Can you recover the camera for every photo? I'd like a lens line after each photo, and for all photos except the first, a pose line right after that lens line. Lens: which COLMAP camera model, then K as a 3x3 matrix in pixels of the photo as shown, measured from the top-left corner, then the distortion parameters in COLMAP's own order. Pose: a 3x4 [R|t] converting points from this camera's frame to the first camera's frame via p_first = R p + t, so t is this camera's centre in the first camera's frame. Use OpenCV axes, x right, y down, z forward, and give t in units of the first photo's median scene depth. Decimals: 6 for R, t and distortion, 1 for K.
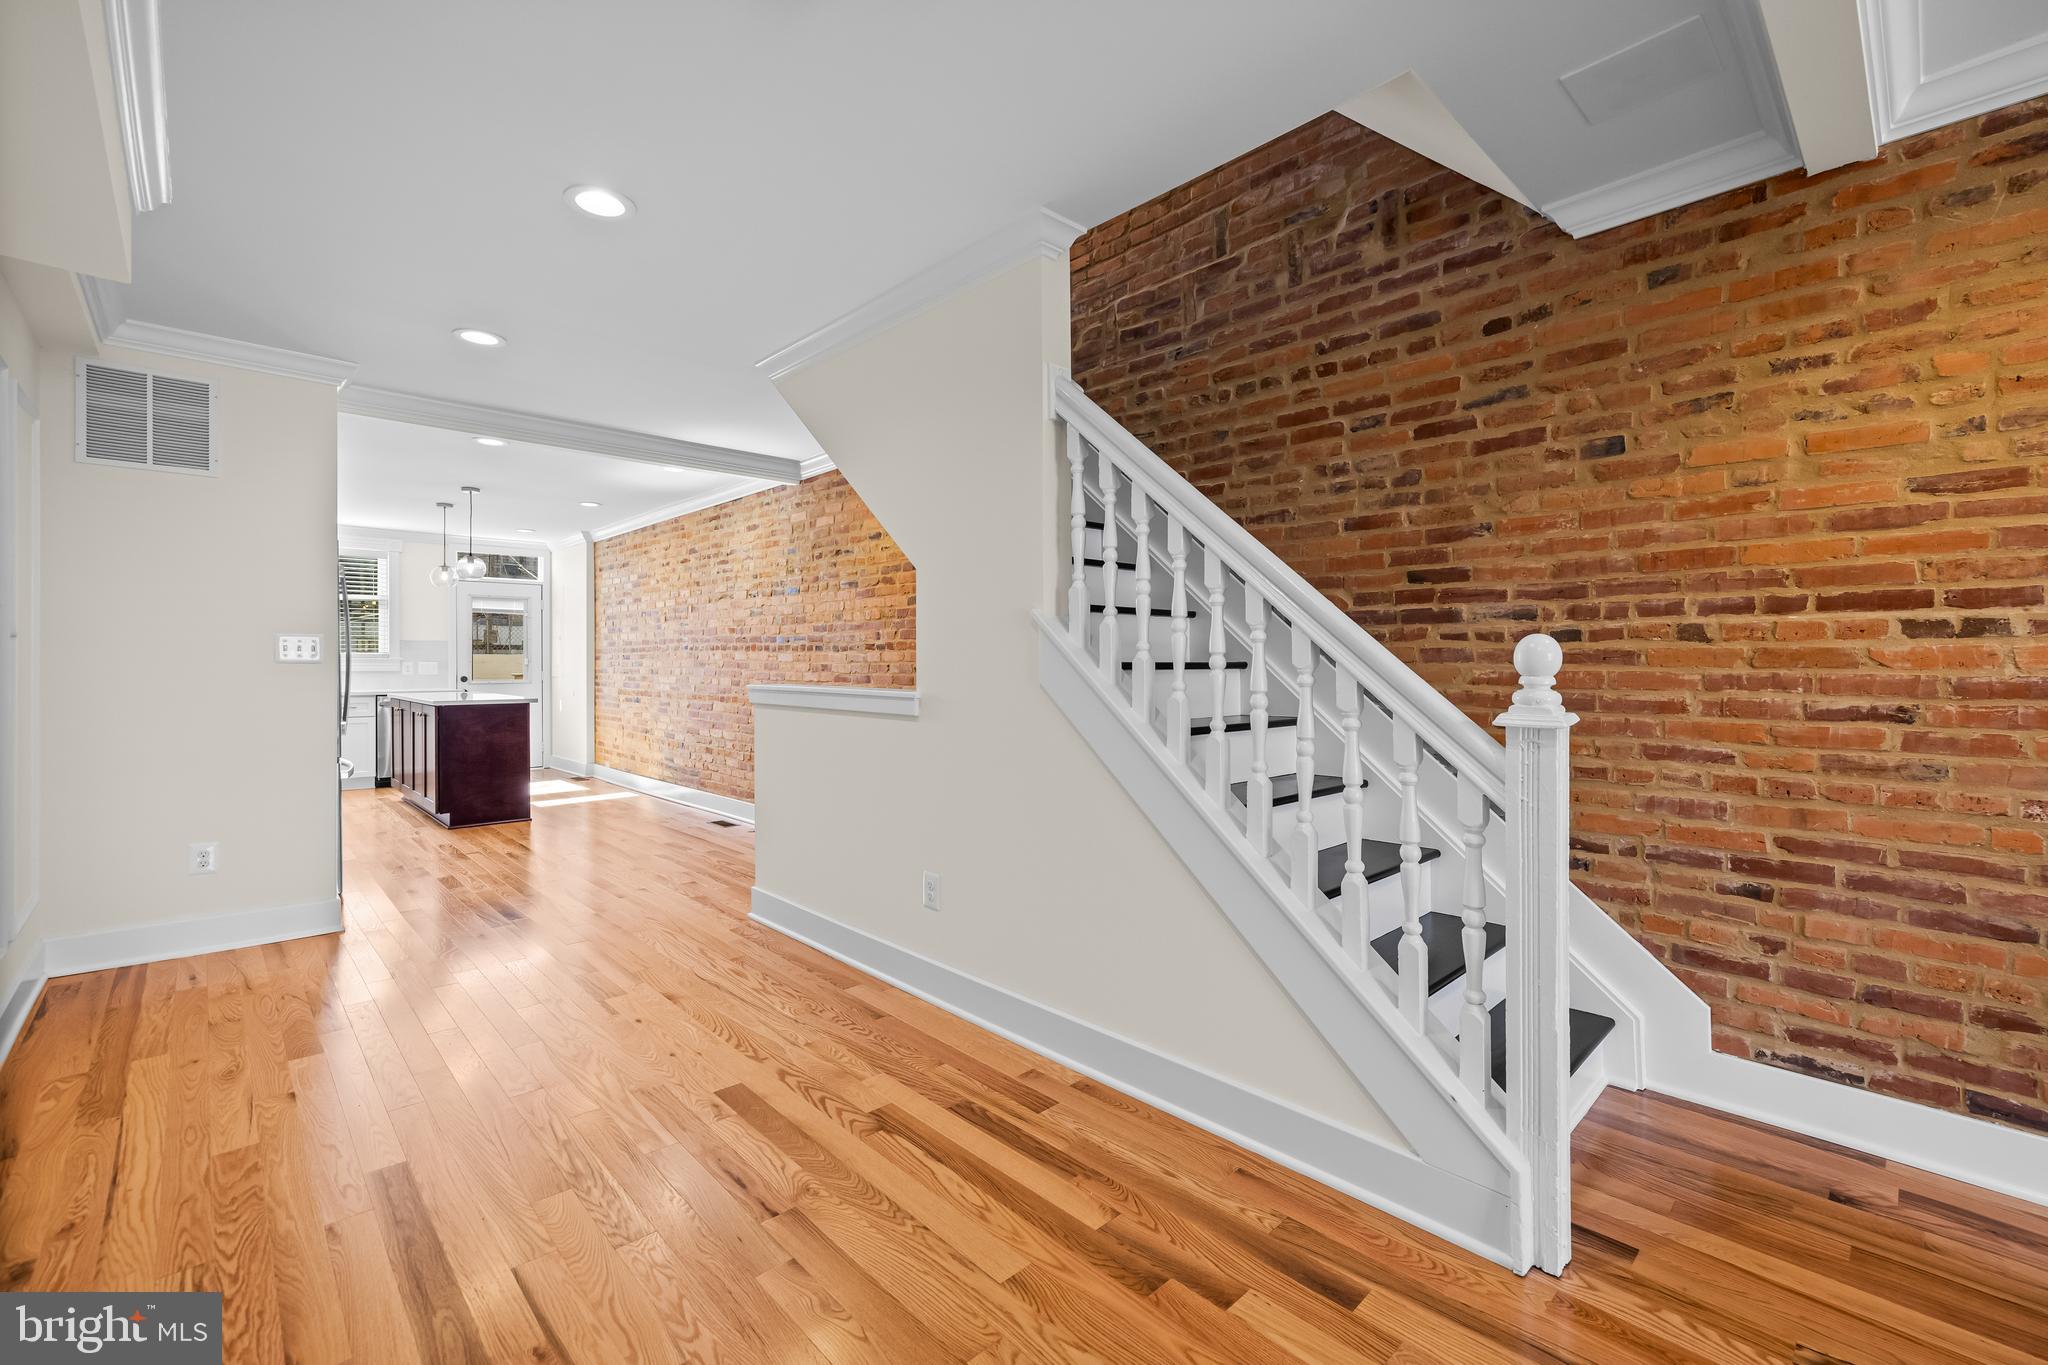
lens RADIAL K [[860.9, 0, 1020.6], [0, 860.9, 668.9], [0, 0, 1]] dist [0.002499, -0.000066]
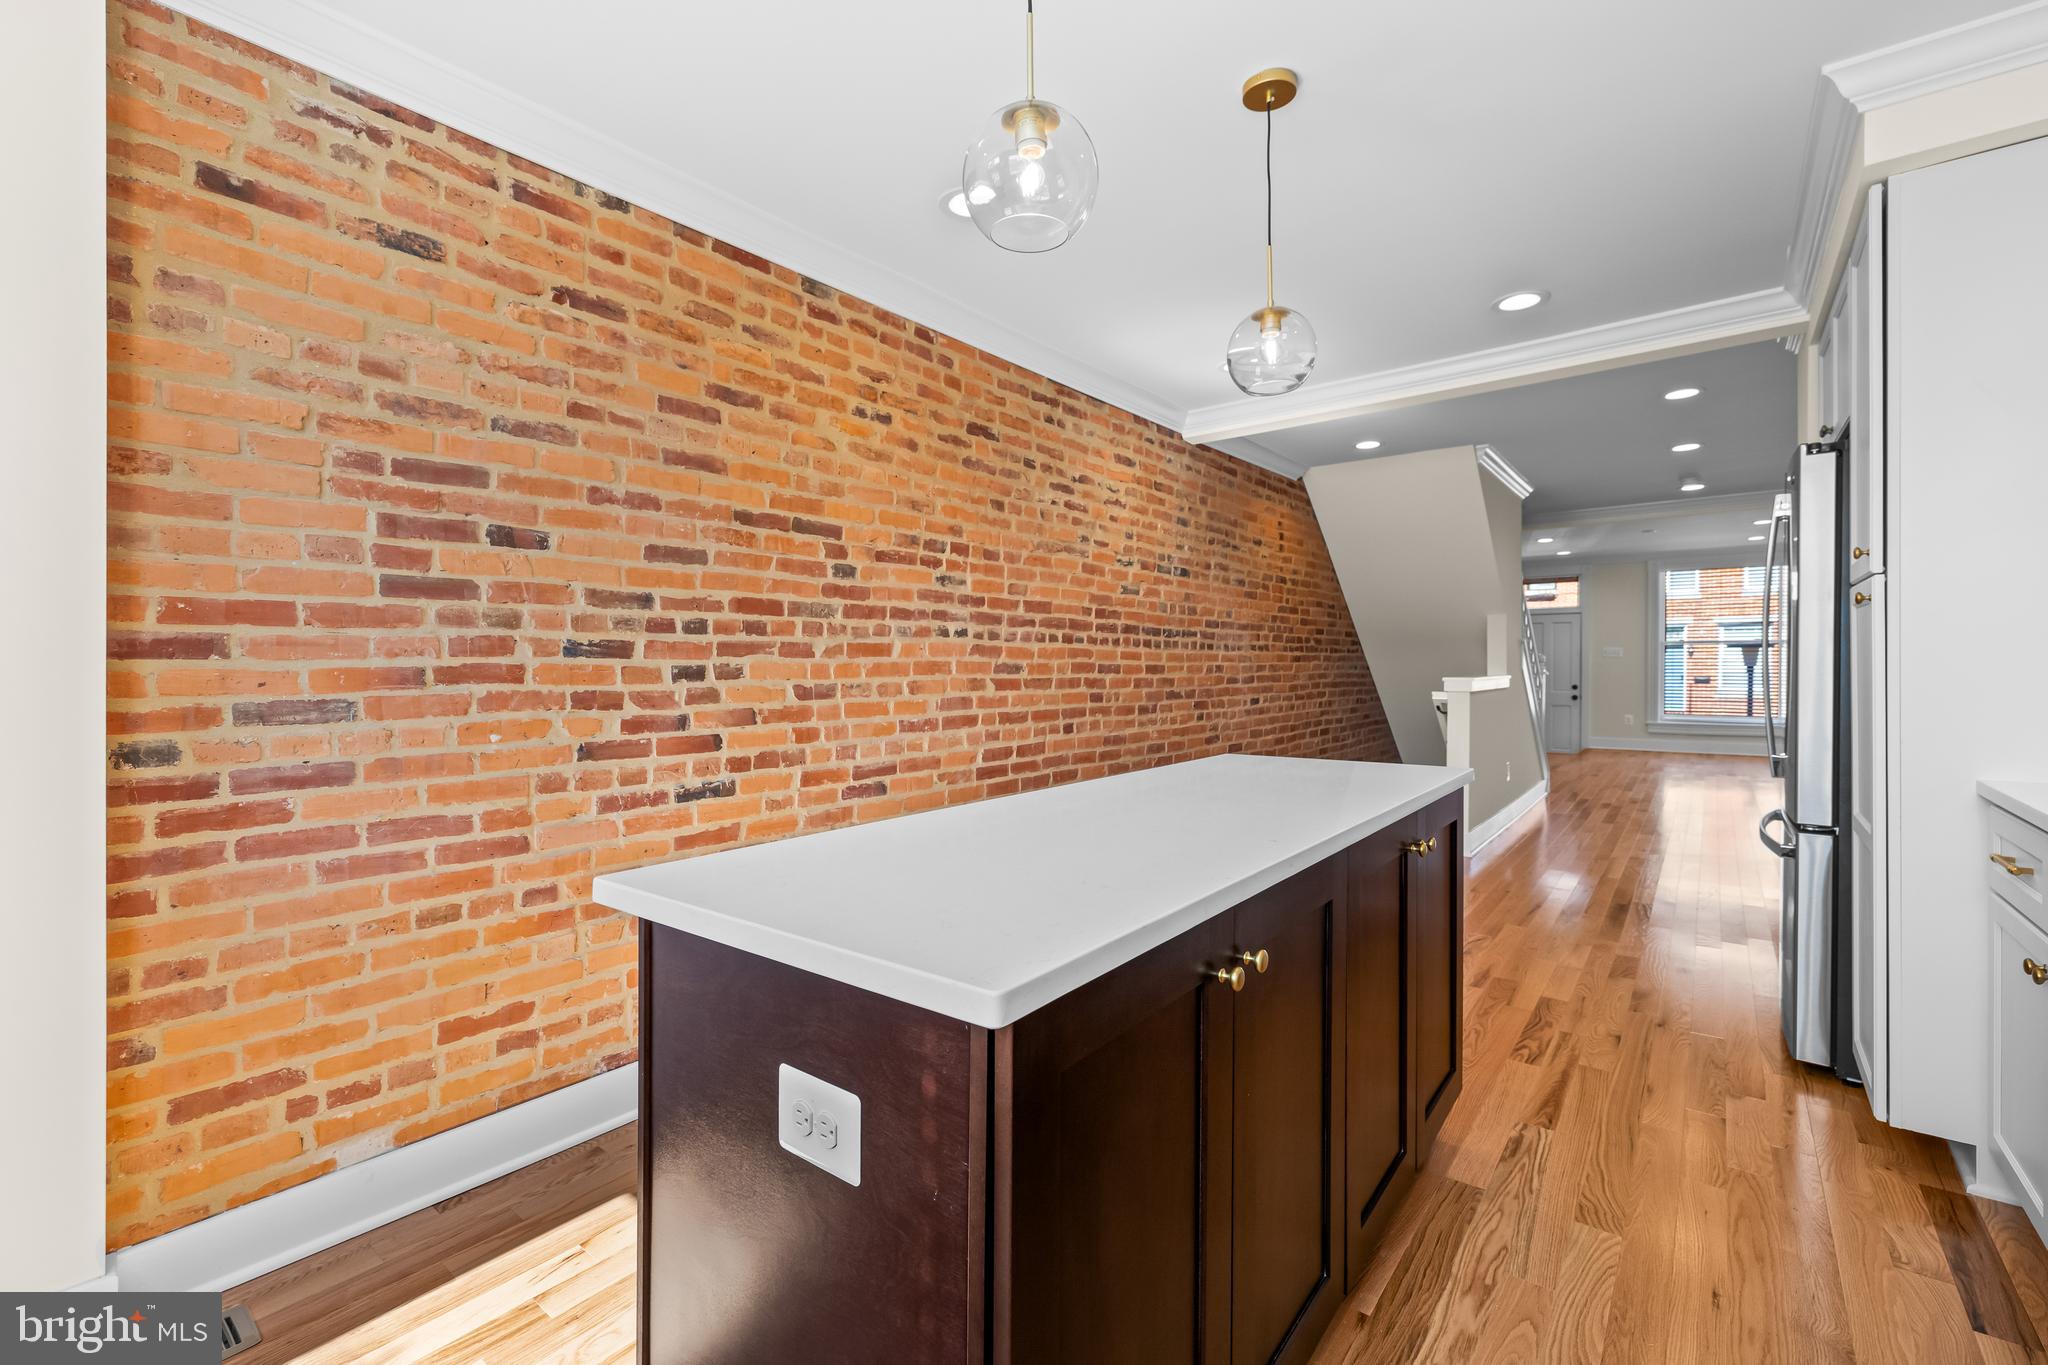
lens RADIAL K [[890.8, 0, 1030.1], [0, 890.8, 669.0], [0, 0, 1]] dist [0.002611, -0.000113]
pose [[-0.154076, -0.005475, 0.988044, -2.819959], [0.014326, 0.999867, 0.007774, -0.029035], [-0.987955, 0.015353, -0.153978, 3.405184]]
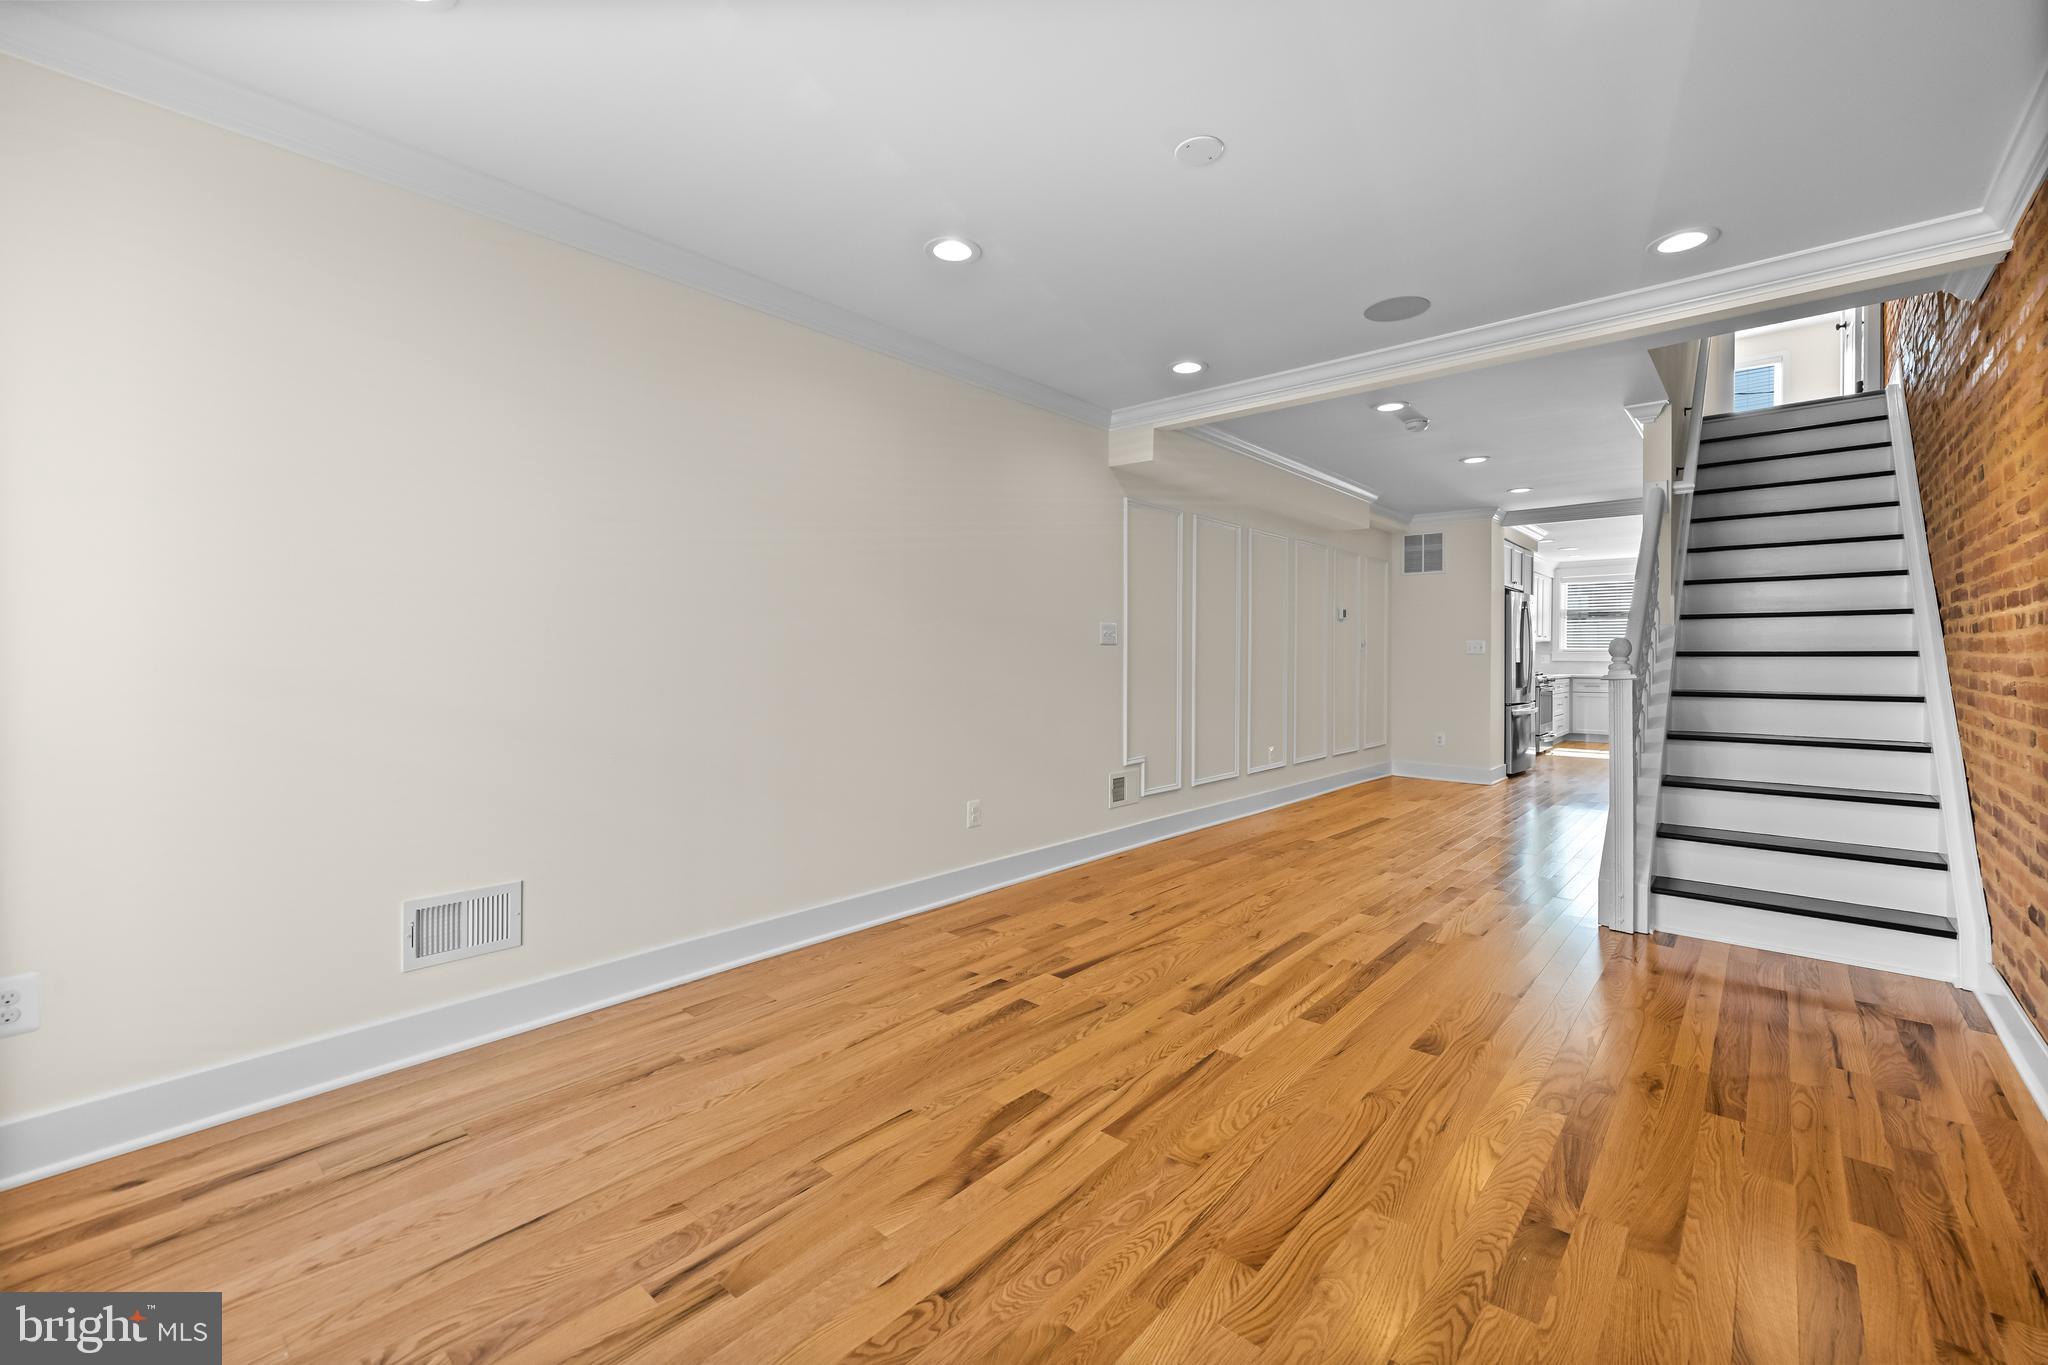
lens RADIAL K [[860.9, 0, 1020.1], [0, 860.9, 666.6], [0, 0, 1]] dist [0.002499, -0.000066]
pose [[0.089320, 0.007631, -0.995974, 2.067789], [-0.006833, 0.999952, 0.007048, 0.020104], [0.995980, 0.006176, 0.089368, -0.544341]]
